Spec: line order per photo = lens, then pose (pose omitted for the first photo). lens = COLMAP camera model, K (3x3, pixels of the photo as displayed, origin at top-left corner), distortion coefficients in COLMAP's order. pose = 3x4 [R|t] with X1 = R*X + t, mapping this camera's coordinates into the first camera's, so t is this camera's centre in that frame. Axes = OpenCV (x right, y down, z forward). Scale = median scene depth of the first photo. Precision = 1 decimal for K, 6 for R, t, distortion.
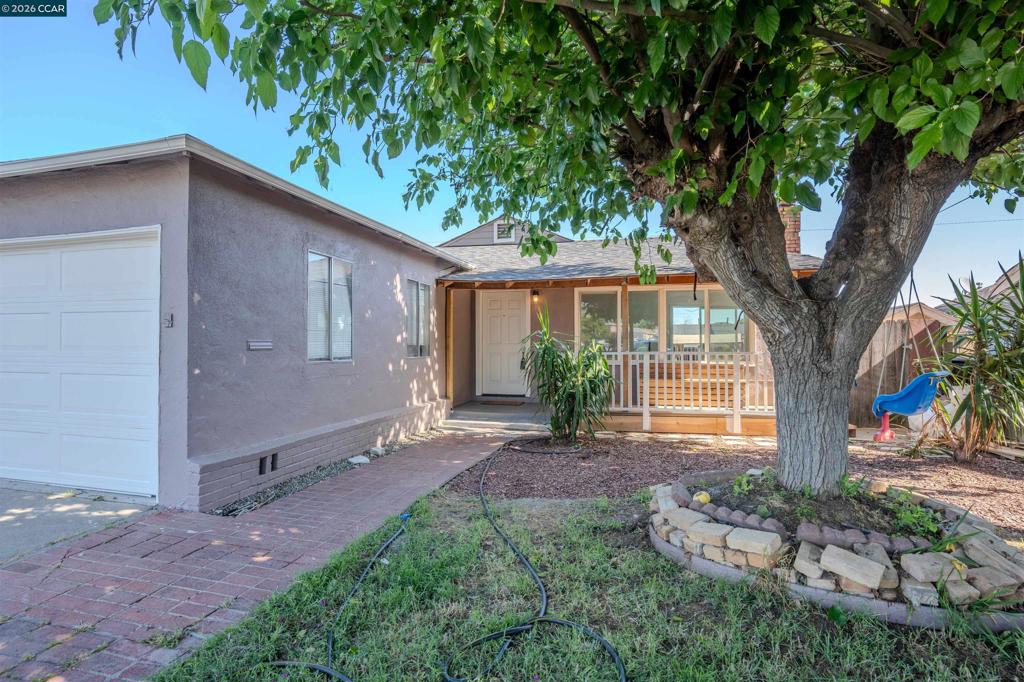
lens RADIAL K [[513.6, 0, 512.0], [0, 513.6, 341.0], [0, 0, 1]] dist [-0.000011, 0.000234]
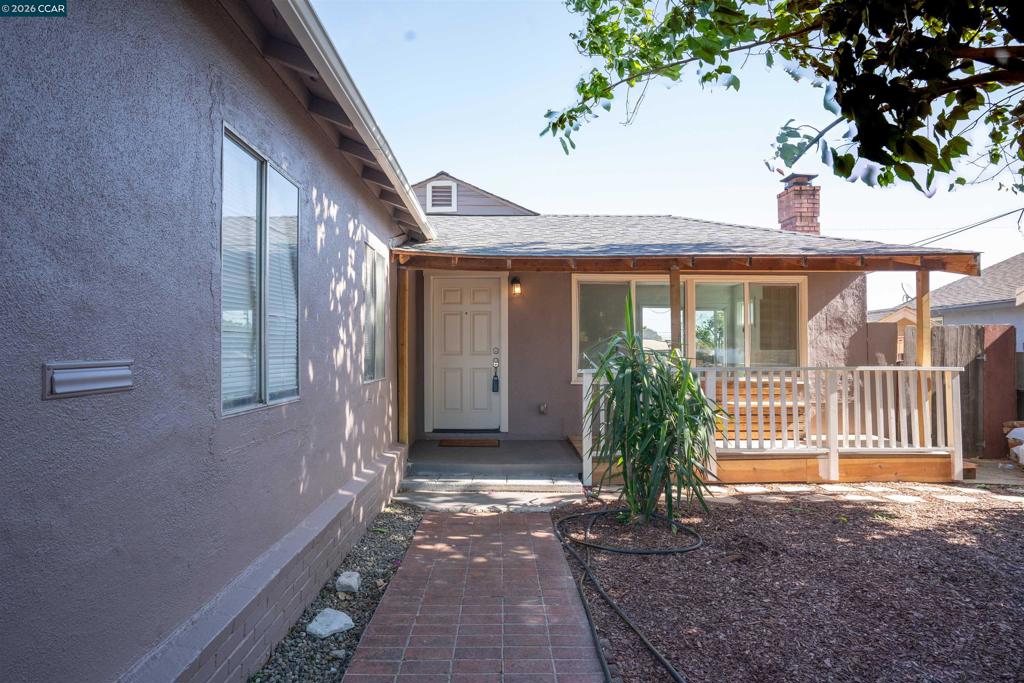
lens RADIAL K [[554.9, 0, 512.0], [0, 554.9, 341.5], [0, 0, 1]] dist [-0.001104, 0.000331]
pose [[0.964076, 0.003597, 0.265603, -0.188641], [-0.001145, 0.999955, -0.009387, -0.005641], [-0.265625, 0.008745, 0.964037, 0.343808]]
